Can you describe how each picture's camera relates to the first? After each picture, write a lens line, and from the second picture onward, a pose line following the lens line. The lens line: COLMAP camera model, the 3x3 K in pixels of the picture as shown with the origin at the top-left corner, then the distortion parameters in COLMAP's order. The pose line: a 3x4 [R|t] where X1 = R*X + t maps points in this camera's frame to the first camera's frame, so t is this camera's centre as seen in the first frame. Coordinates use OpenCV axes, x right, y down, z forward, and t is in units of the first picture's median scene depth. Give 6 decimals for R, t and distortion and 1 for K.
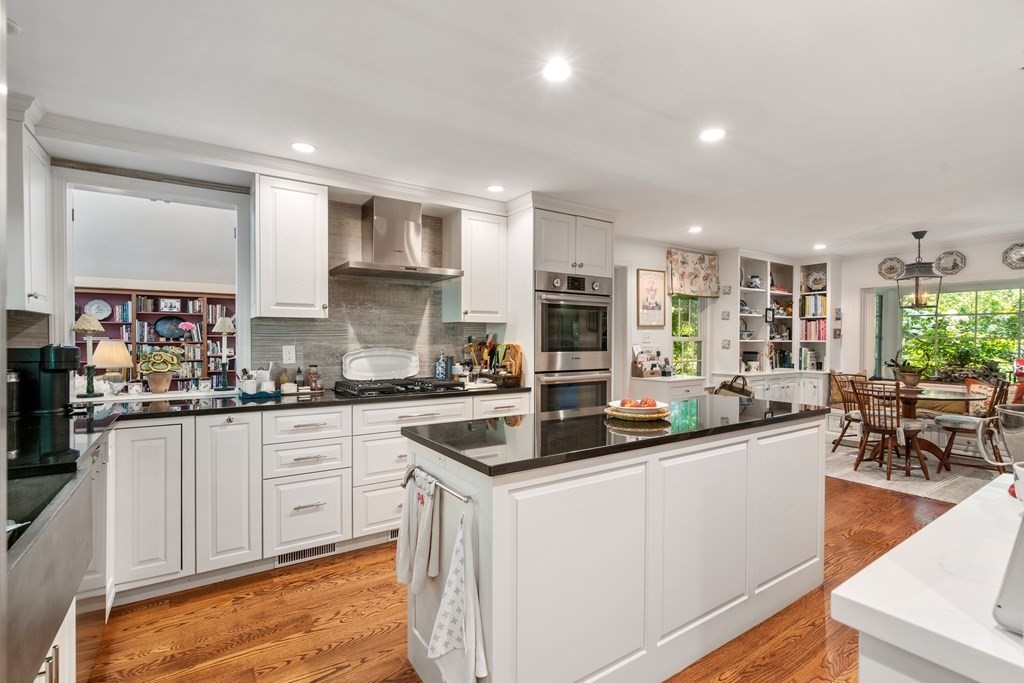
lens RADIAL K [[476.0, 0, 515.8], [0, 476.0, 344.8], [0, 0, 1]] dist [-0.007719, 0.003567]
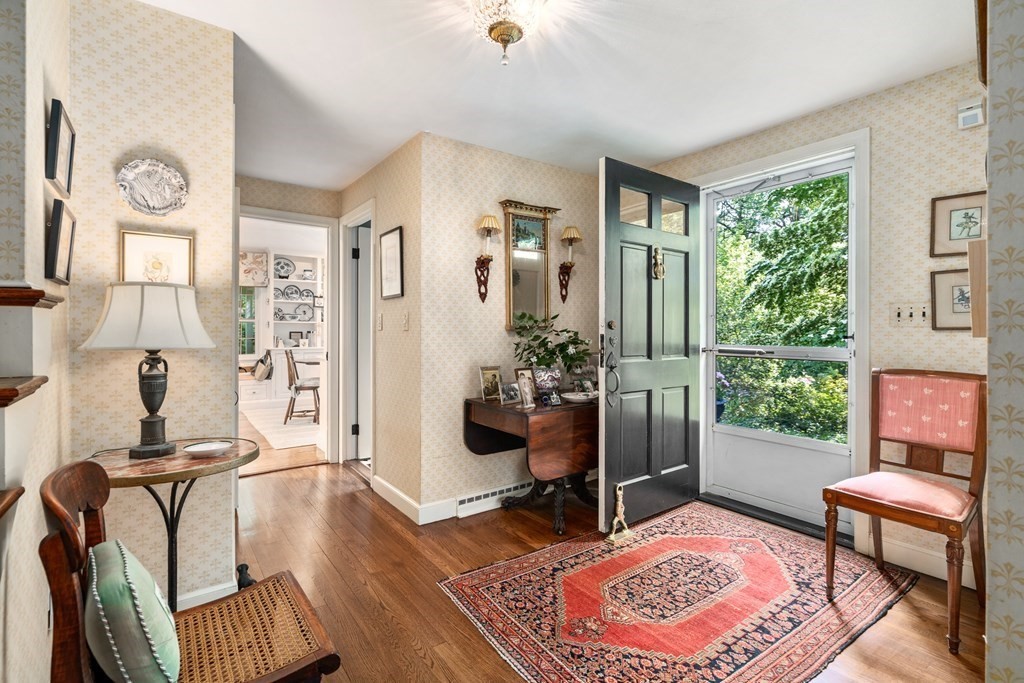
lens RADIAL K [[476.0, 0, 513.1], [0, 476.0, 334.3], [0, 0, 1]] dist [-0.007719, 0.003567]
pose [[0.999716, 0.005158, 0.023279, 1.114742], [-0.005186, 0.999986, 0.001138, 0.020116], [-0.023273, -0.001258, 0.999728, -0.272797]]
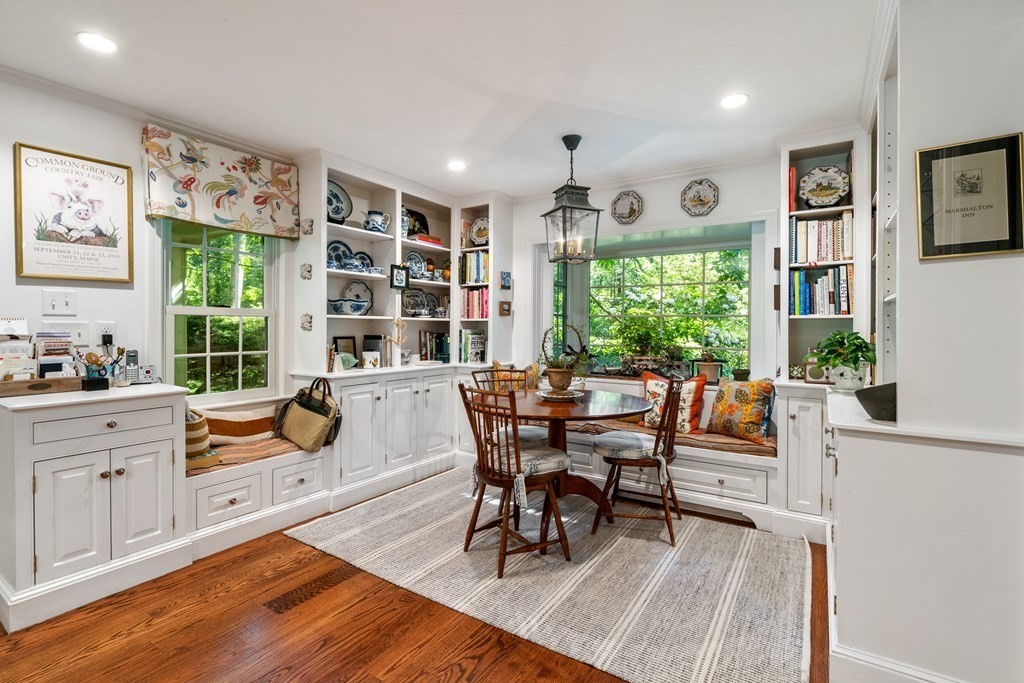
lens RADIAL K [[476.0, 0, 515.5], [0, 476.0, 328.0], [0, 0, 1]] dist [-0.007719, 0.003567]
pose [[0.920000, 0.001272, 0.391916, 0.474330], [0.002361, 0.999959, -0.008787, 0.011789], [-0.391911, 0.009010, 0.919959, 0.404926]]
